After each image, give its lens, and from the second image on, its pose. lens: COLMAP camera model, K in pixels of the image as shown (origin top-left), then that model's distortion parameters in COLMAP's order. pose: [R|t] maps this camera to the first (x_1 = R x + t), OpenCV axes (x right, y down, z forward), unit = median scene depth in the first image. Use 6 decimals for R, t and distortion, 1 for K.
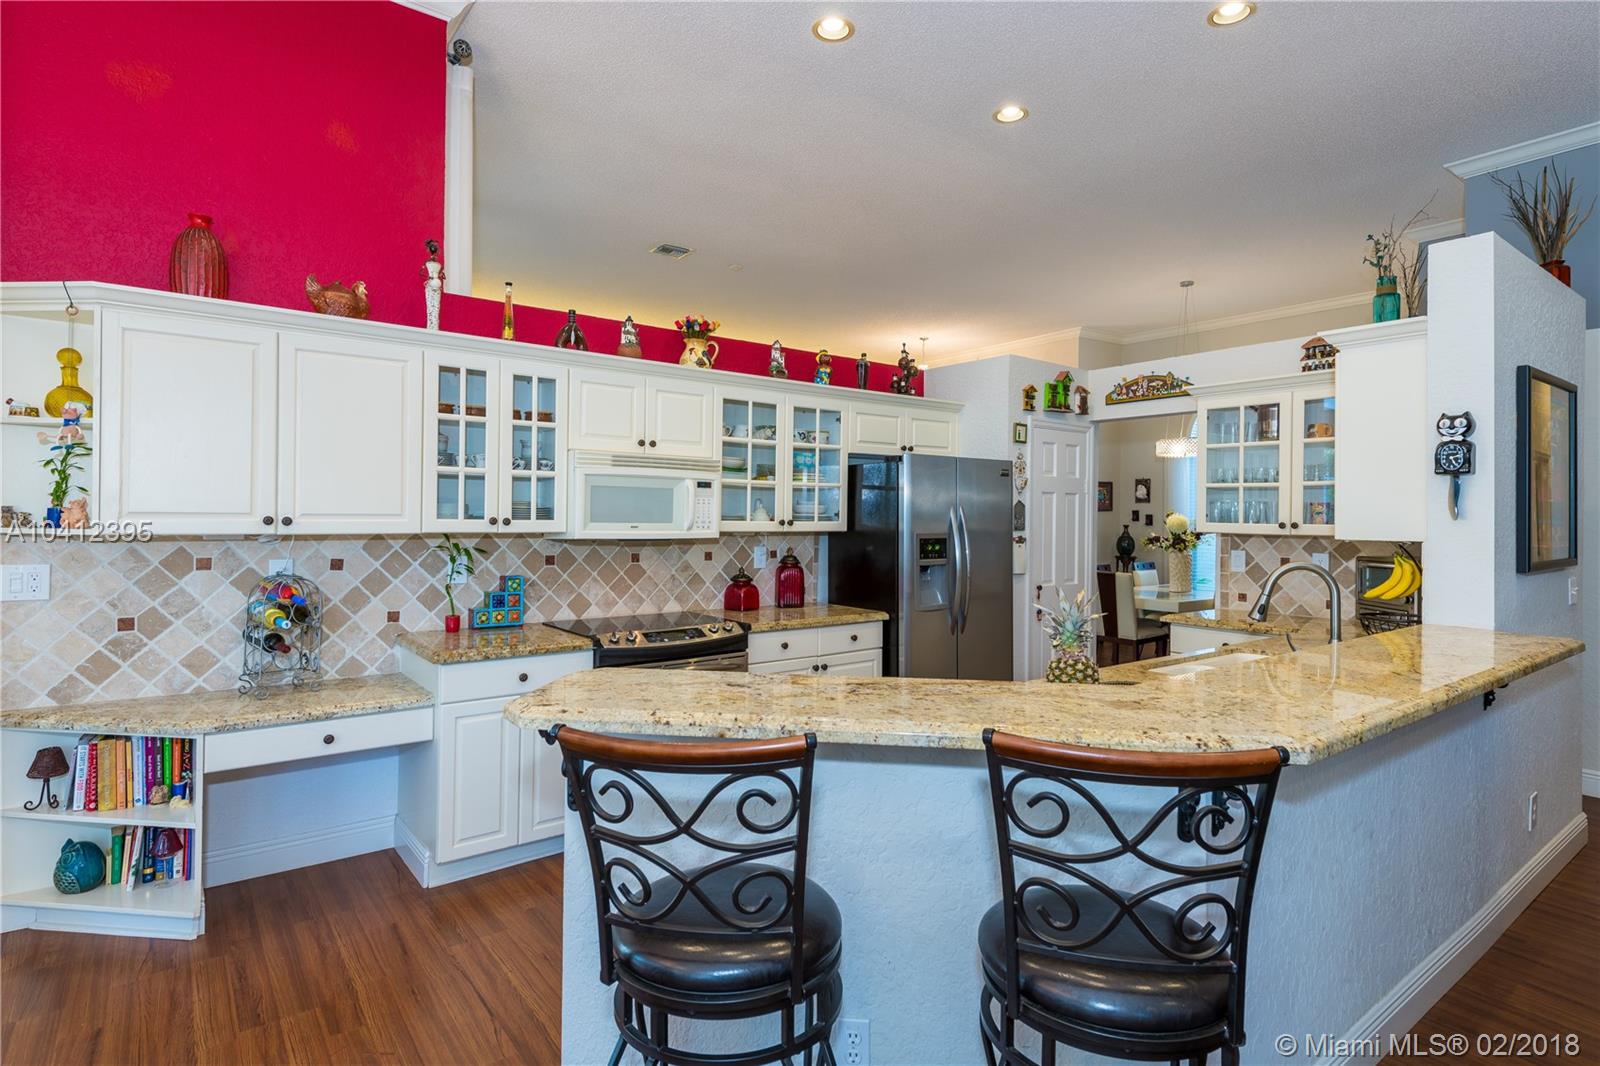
lens RADIAL K [[844.7, 0, 798.2], [0, 844.7, 509.1], [0, 0, 1]] dist [0.031925, -0.012707]
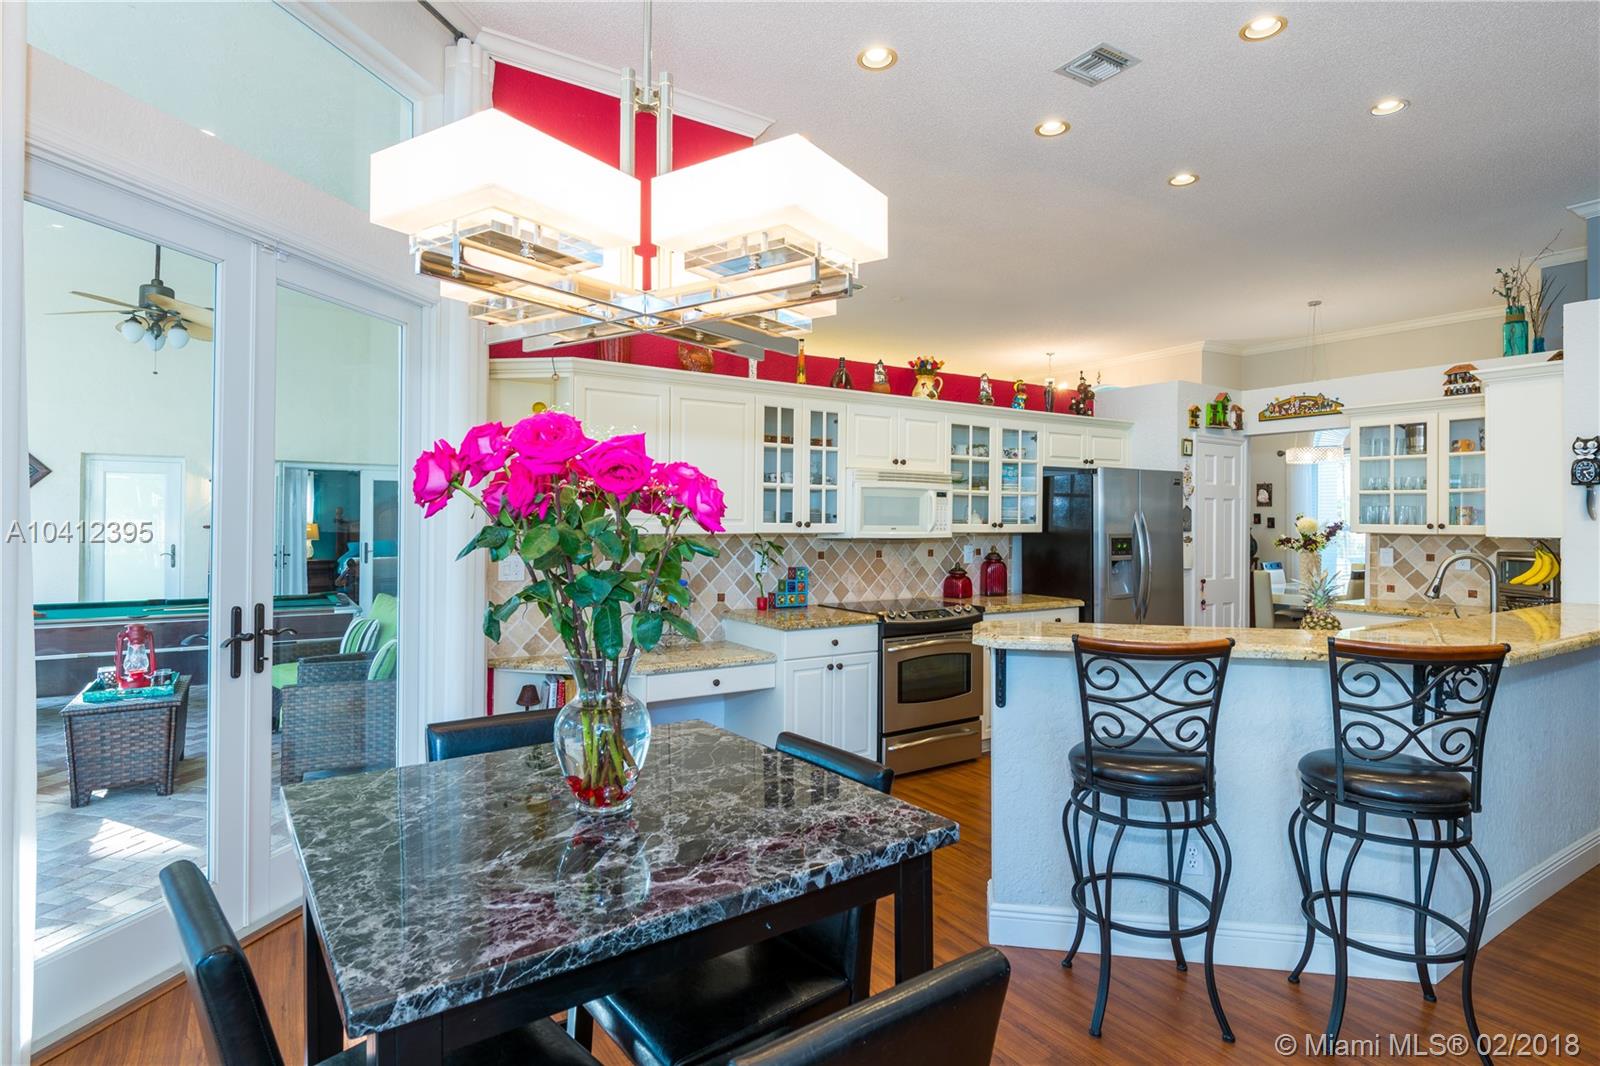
lens RADIAL K [[844.7, 0, 825.8], [0, 844.7, 505.3], [0, 0, 1]] dist [0.031925, -0.012707]
pose [[0.998044, -0.004909, -0.062323, -0.190778], [0.004295, 0.999941, -0.009975, -0.001251], [0.062368, 0.009688, 0.998006, -0.231732]]
